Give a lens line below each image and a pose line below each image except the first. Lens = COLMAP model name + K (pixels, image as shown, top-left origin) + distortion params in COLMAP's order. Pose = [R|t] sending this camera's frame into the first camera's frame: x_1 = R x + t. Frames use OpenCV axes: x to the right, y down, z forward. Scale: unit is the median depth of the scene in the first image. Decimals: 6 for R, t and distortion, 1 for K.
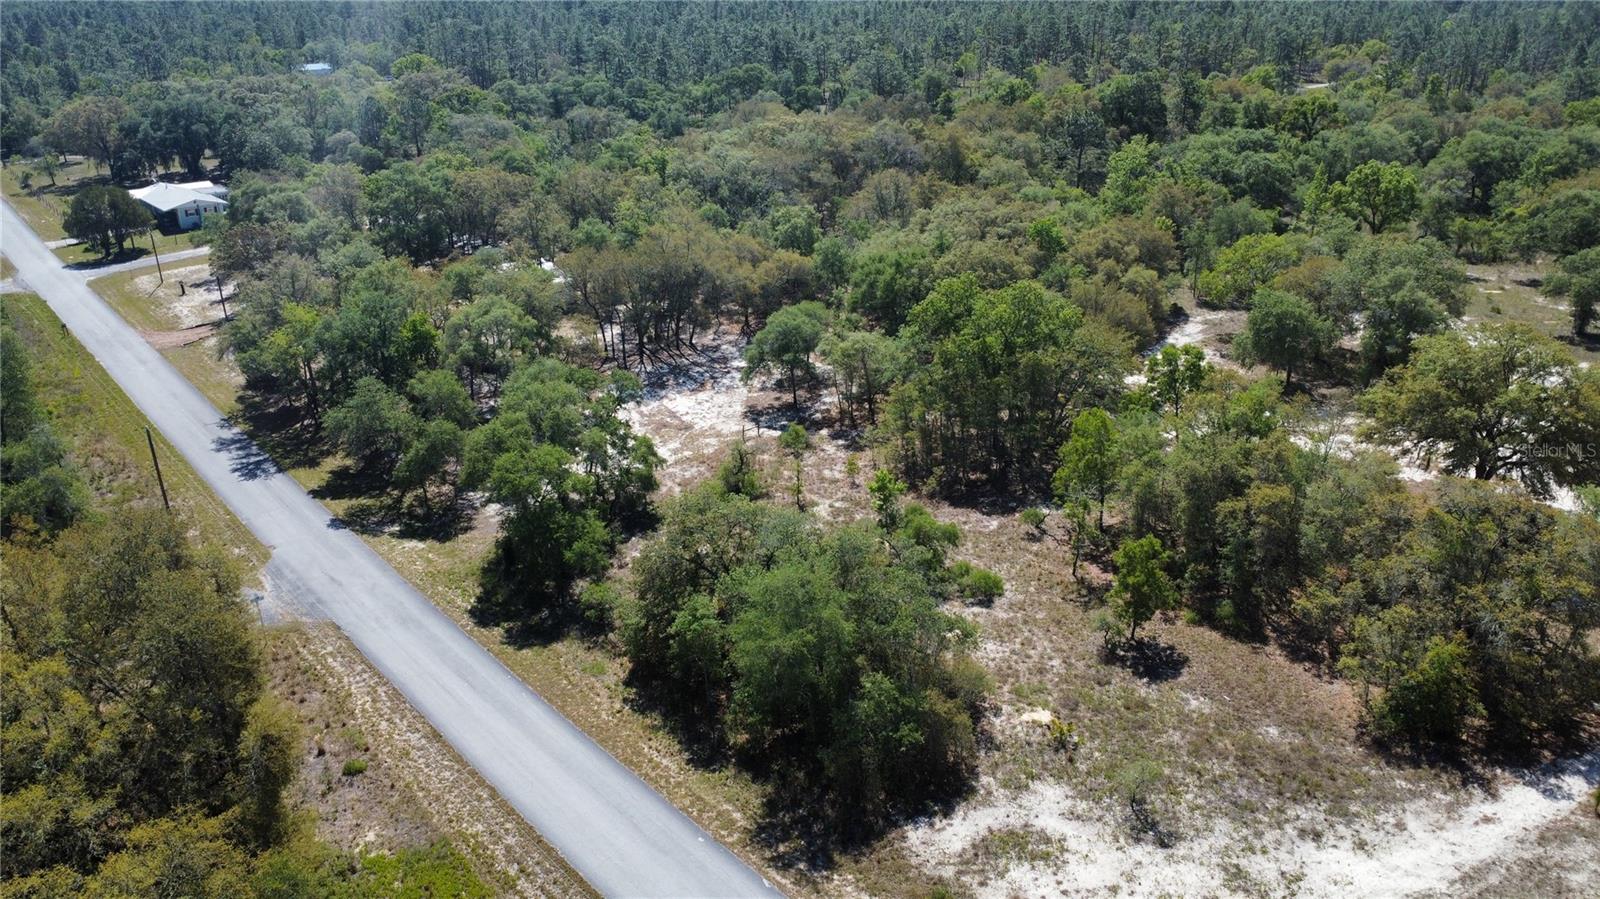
lens RADIAL K [[1155.0, 0, 793.4], [0, 1155.0, 440.4], [0, 0, 1]] dist [-0.023412, -0.009880]
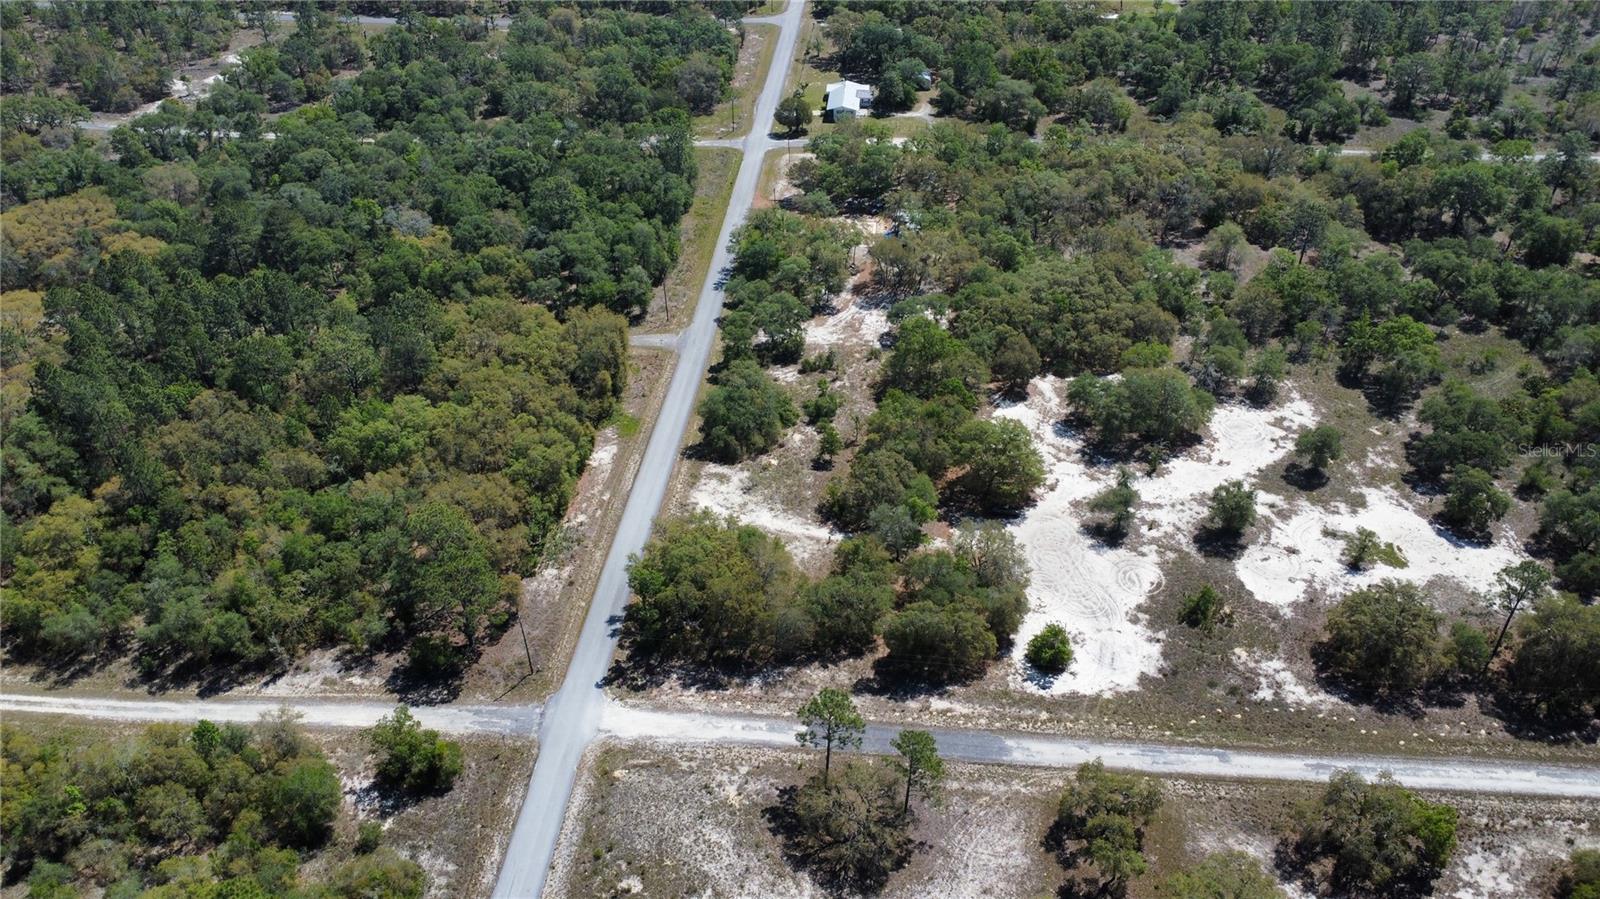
lens RADIAL K [[1155.0, 0, 793.7], [0, 1155.0, 442.7], [0, 0, 1]] dist [-0.023412, -0.009880]
pose [[0.697780, 0.427400, -0.574833, 1.686136], [-0.265022, 0.899583, 0.347152, -0.780107], [0.665482, -0.089892, 0.740981, -1.152432]]
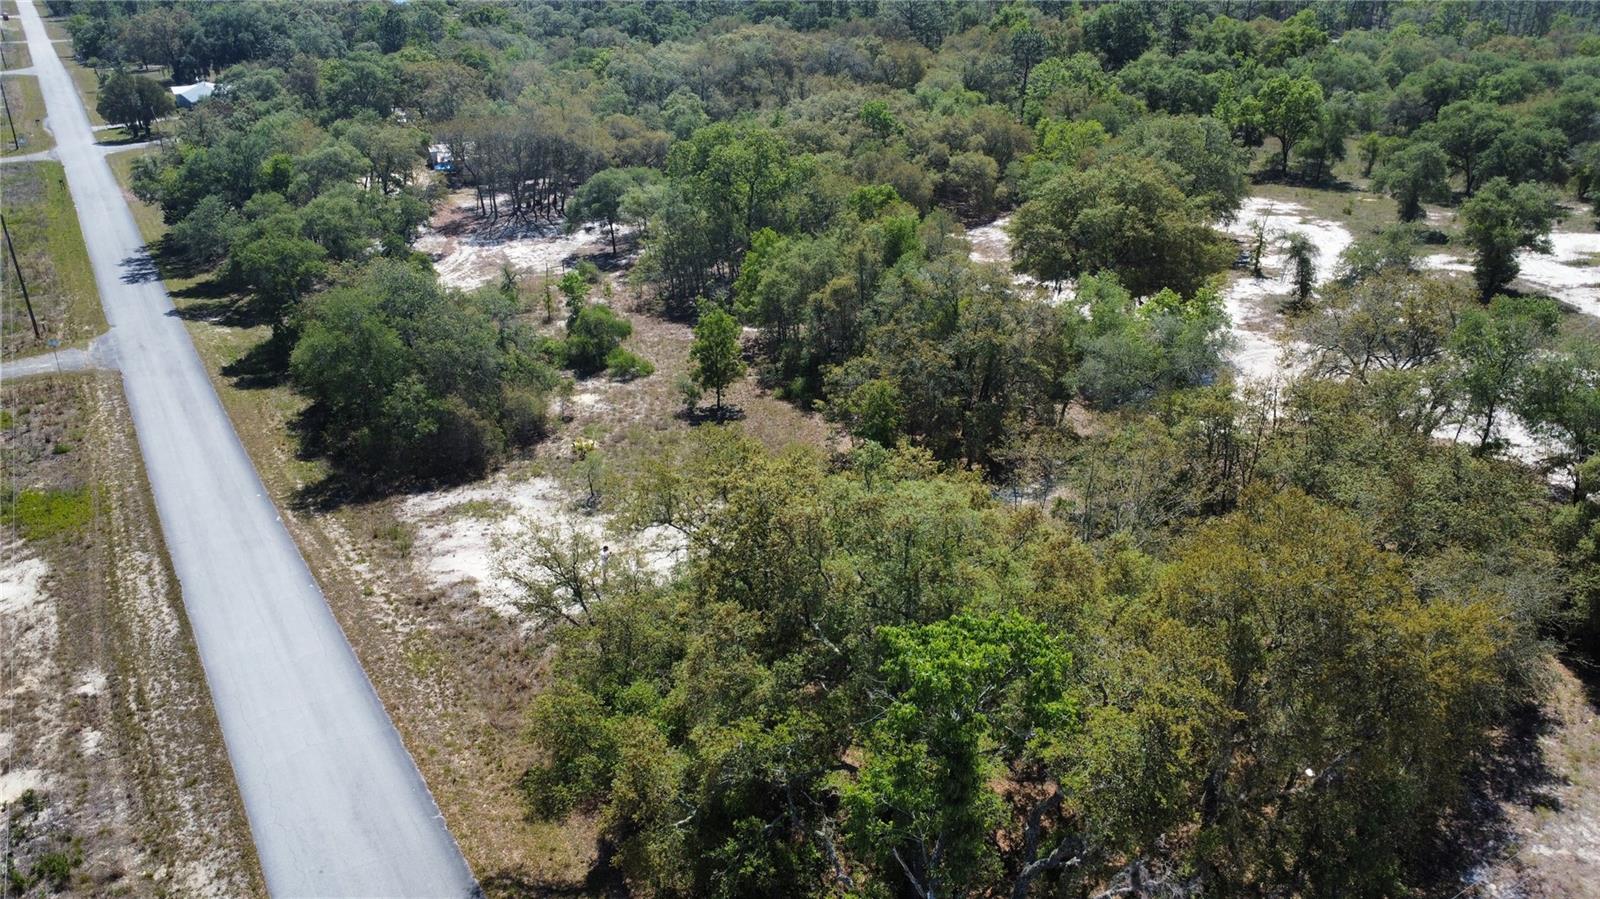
lens RADIAL K [[1155.0, 0, 794.0], [0, 1155.0, 444.6], [0, 0, 1]] dist [-0.023412, -0.009880]
pose [[0.990601, 0.062129, -0.121860, 0.436405], [-0.058519, 0.997741, 0.032982, 0.142888], [0.123634, -0.025540, 0.991999, -0.121578]]
